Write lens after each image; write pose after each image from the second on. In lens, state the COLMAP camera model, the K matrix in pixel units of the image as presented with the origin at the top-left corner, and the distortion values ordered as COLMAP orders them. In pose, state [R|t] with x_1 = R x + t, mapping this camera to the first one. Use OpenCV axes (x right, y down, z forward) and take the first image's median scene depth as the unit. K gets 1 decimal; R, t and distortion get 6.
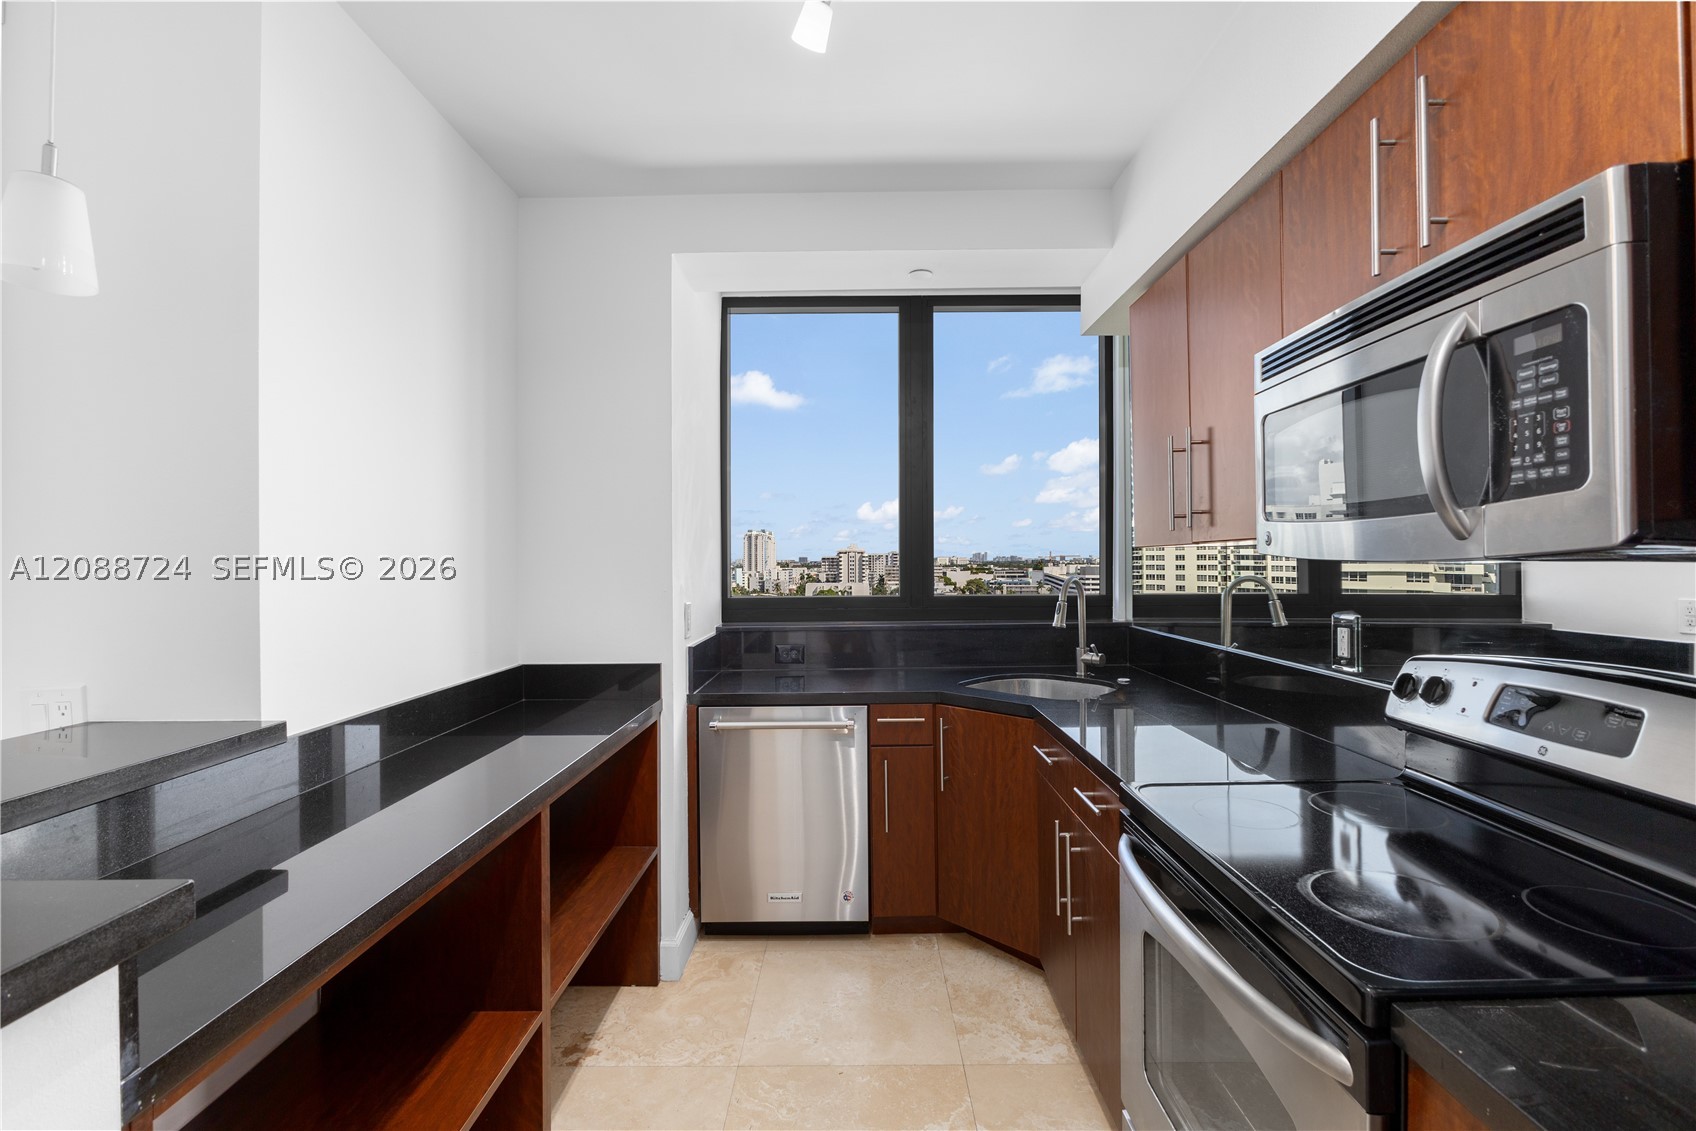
lens RADIAL K [[759.7, 0, 865.6], [0, 759.7, 559.5], [0, 0, 1]] dist [-0.005318, -0.000457]
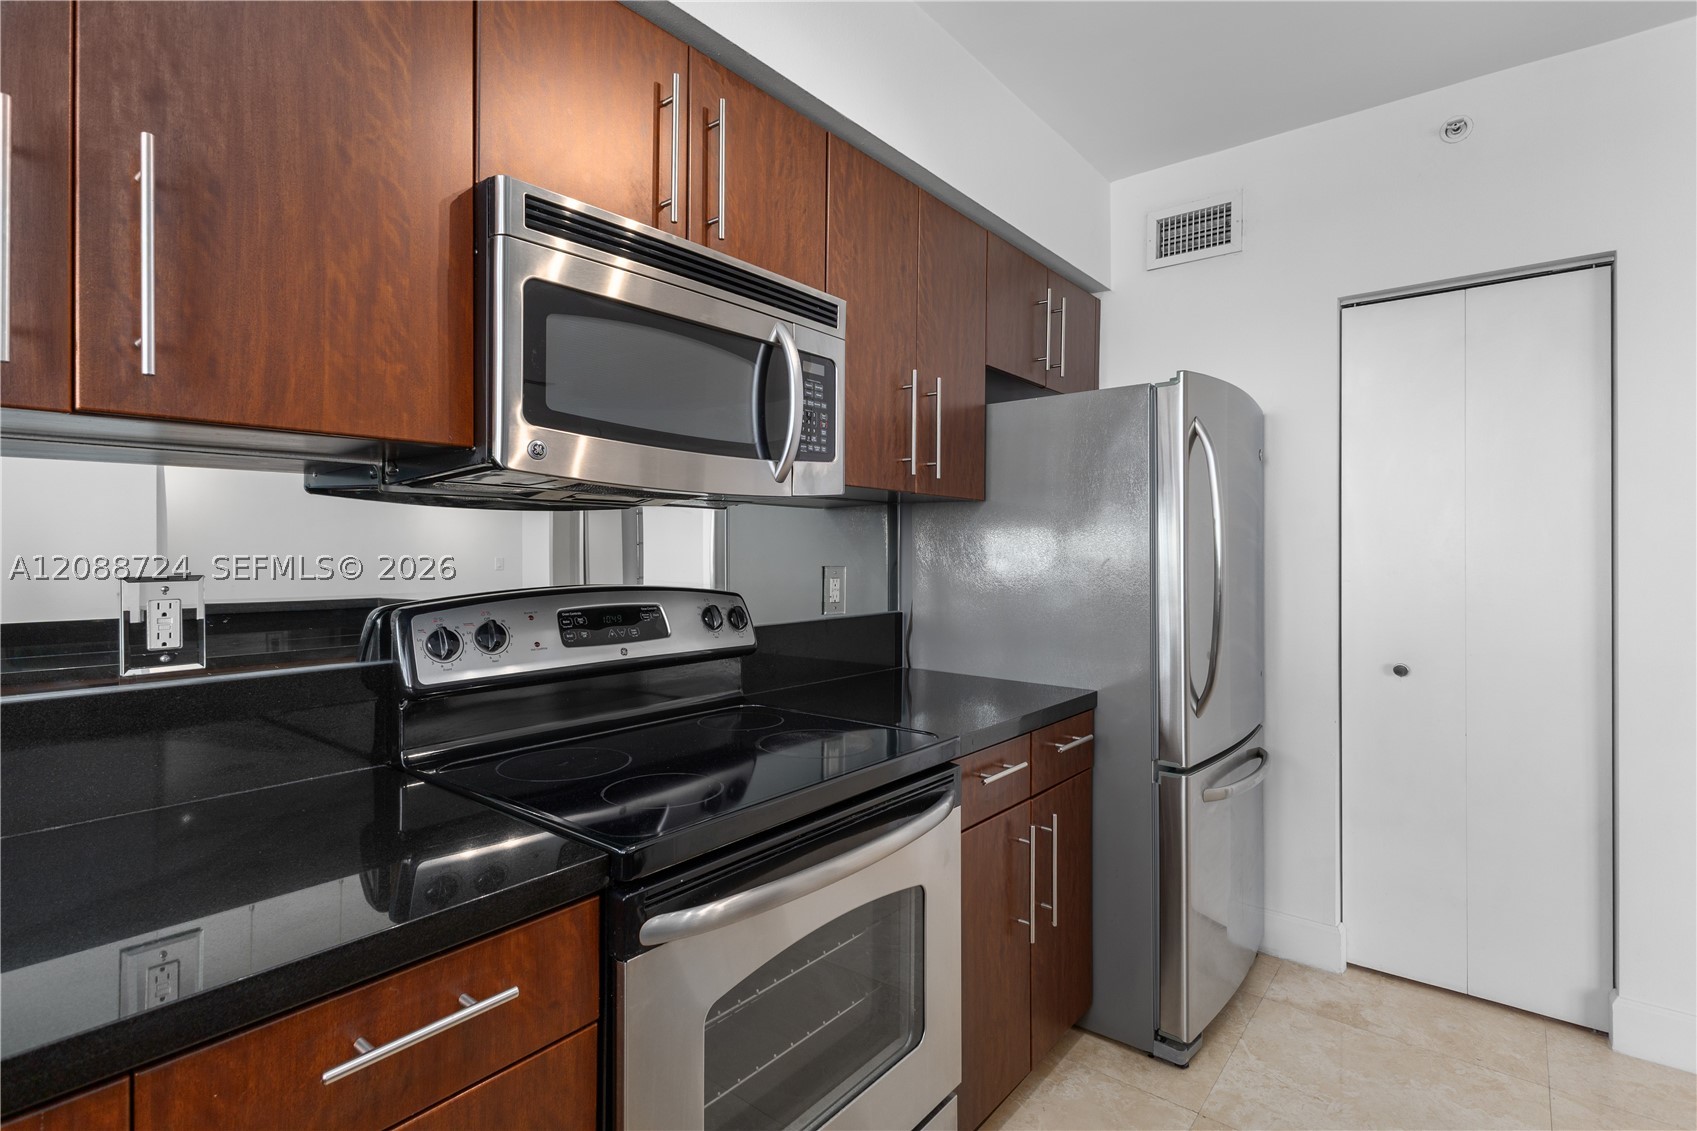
lens RADIAL K [[814.5, 0, 860.6], [0, 814.5, 543.1], [0, 0, 1]] dist [0.012490, 0.000210]
pose [[-0.773862, 0.009895, 0.633277, -0.294004], [0.004005, 0.999934, -0.010729, 0.103403], [-0.633342, -0.005767, -0.773851, 2.059672]]
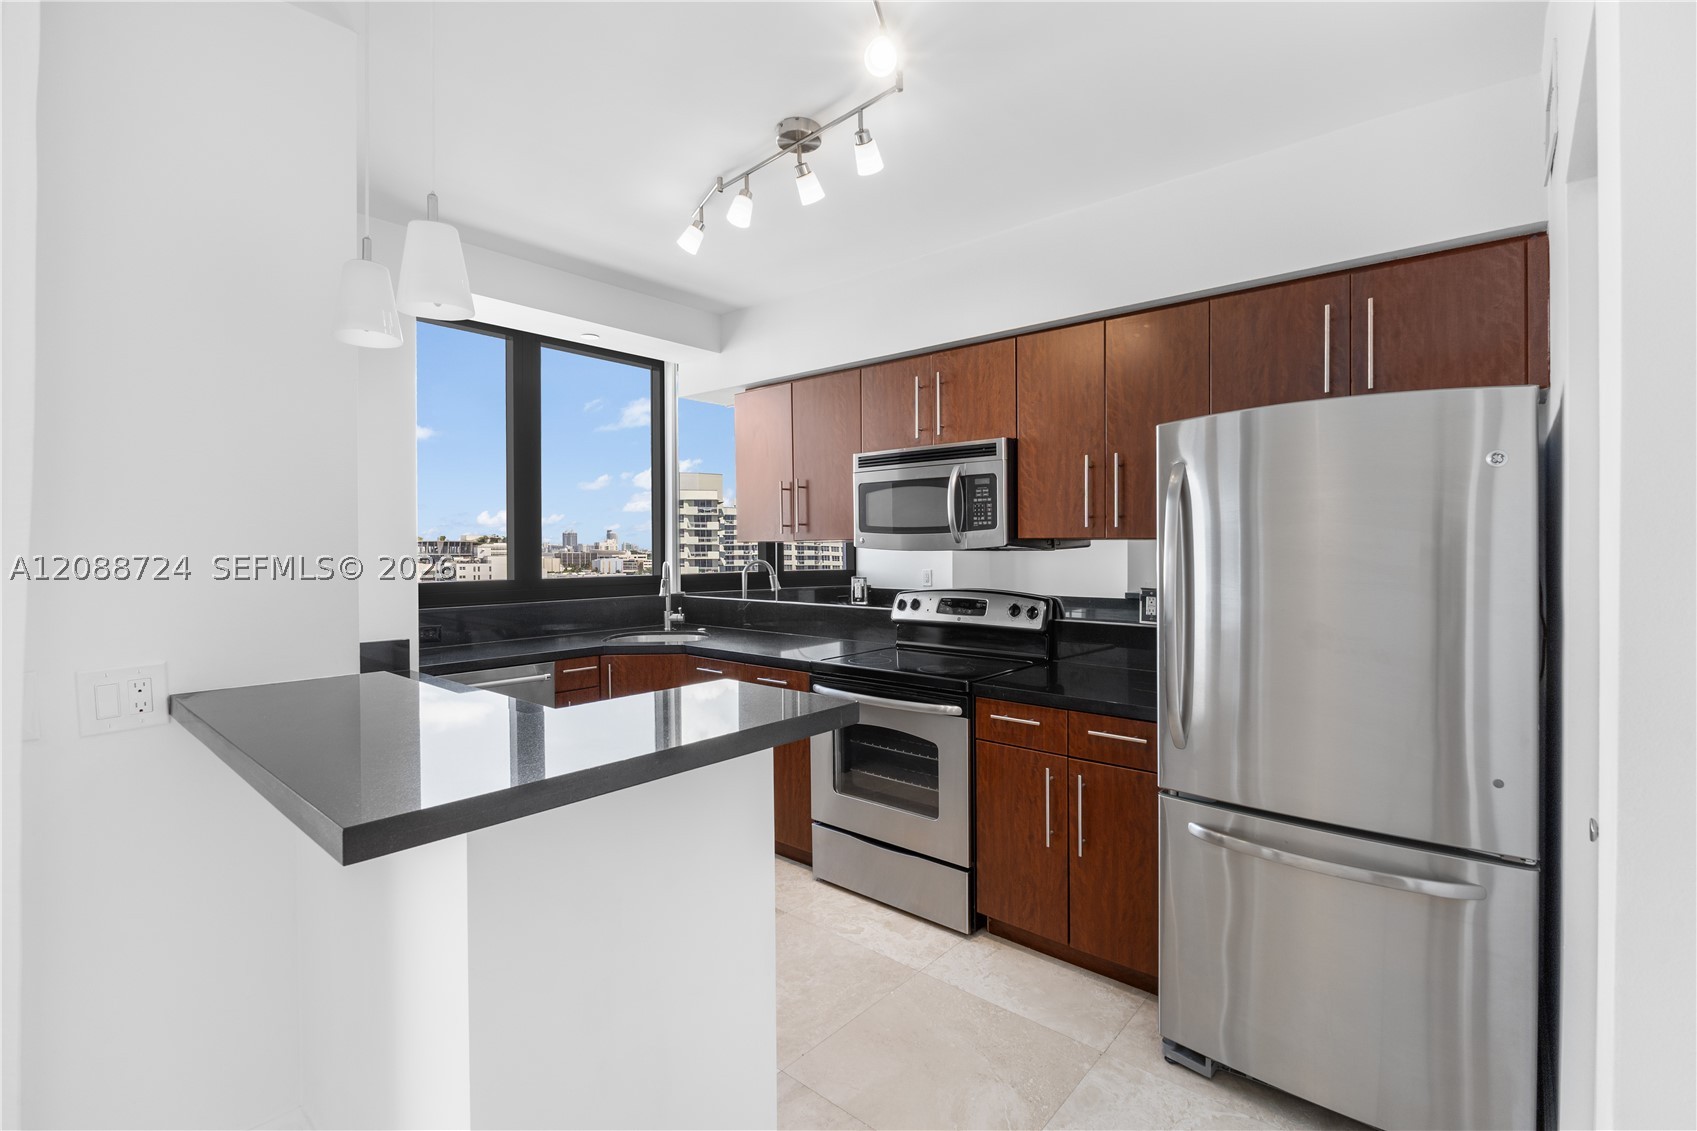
lens RADIAL K [[760.2, 0, 861.4], [0, 760.2, 551.4], [0, 0, 1]] dist [-0.005318, -0.000457]
pose [[0.651841, 0.001141, 0.758355, -1.660508], [-0.001912, 0.999998, 0.000139, 0.006196], [-0.758353, -0.001541, 0.651842, -0.623809]]
